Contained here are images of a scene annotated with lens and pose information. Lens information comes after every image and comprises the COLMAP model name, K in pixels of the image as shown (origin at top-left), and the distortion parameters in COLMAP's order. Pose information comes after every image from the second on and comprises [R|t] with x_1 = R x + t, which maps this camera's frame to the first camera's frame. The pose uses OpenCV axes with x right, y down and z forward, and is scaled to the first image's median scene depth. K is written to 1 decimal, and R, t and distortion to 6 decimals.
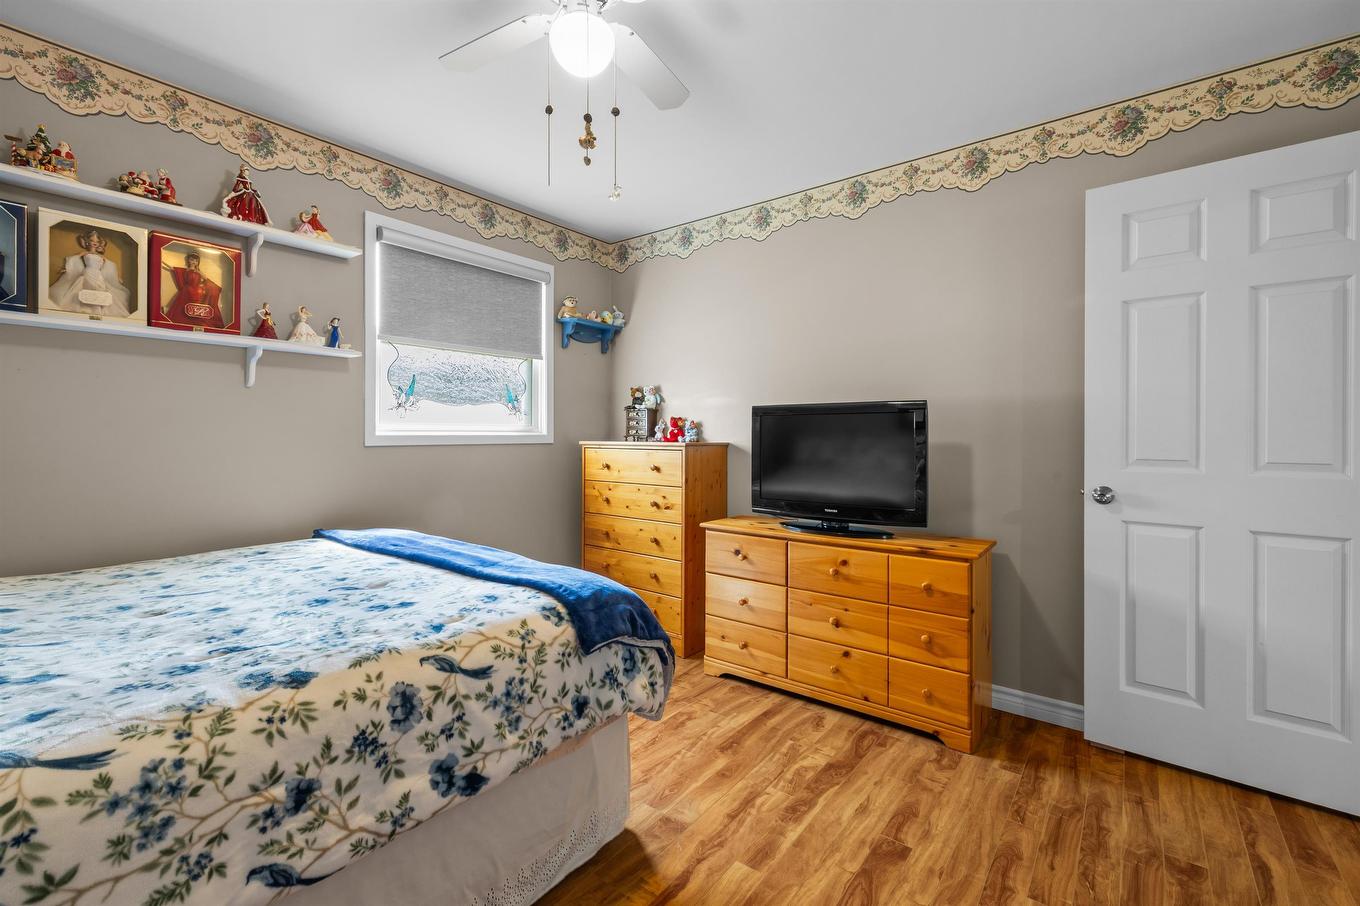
lens RADIAL K [[569.7, 0, 669.5], [0, 569.7, 454.2], [0, 0, 1]] dist [0.000064, 0.000941]
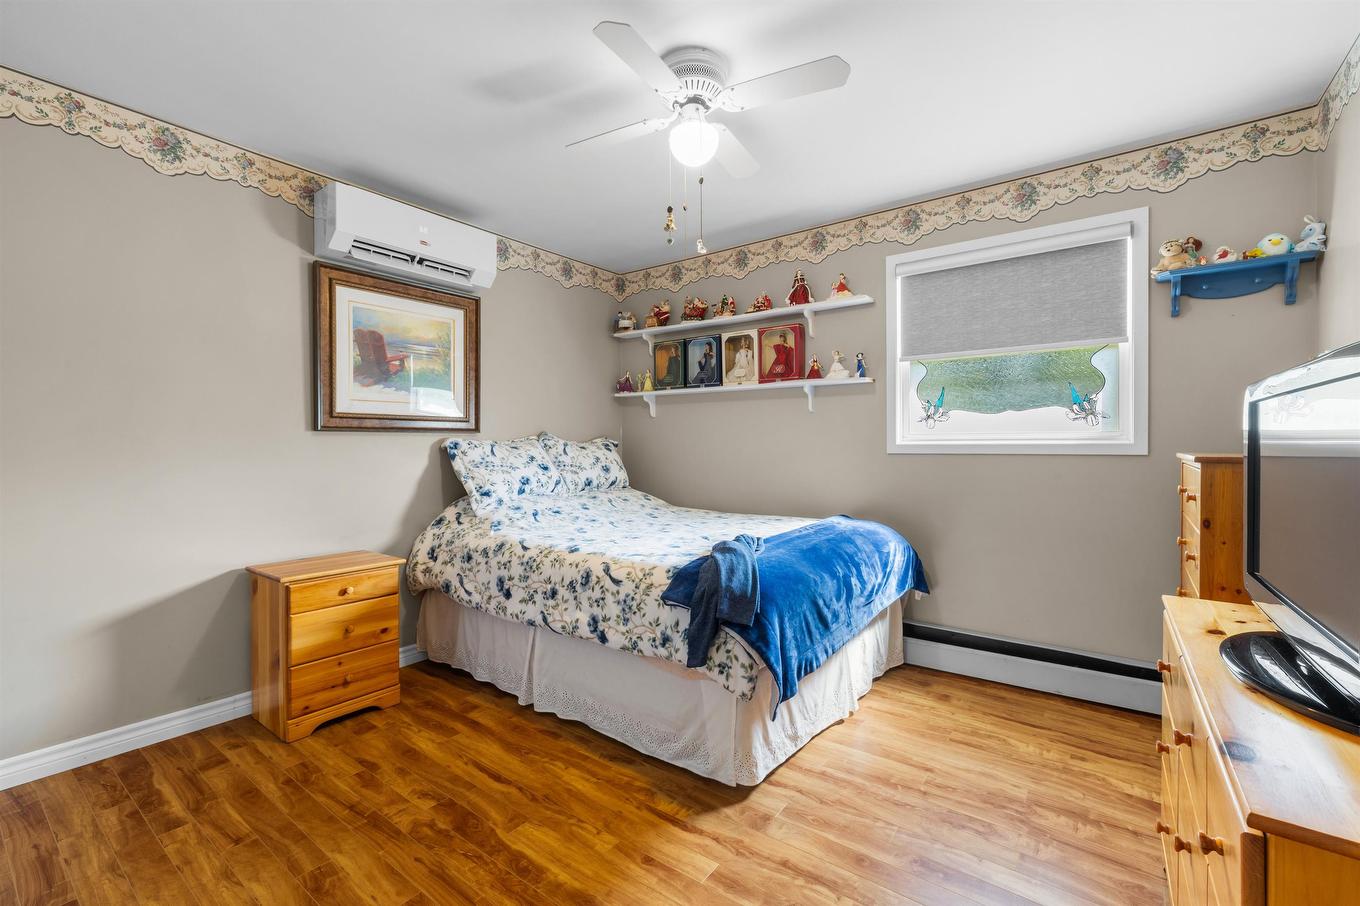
lens RADIAL K [[570.2, 0, 667.3], [0, 570.2, 464.4], [0, 0, 1]] dist [0.000033, 0.000192]
pose [[0.041647, 0.033248, -0.998579, 0.990570], [-0.031035, 0.999007, 0.031968, -0.024337], [0.998650, 0.029659, 0.042637, 0.756838]]
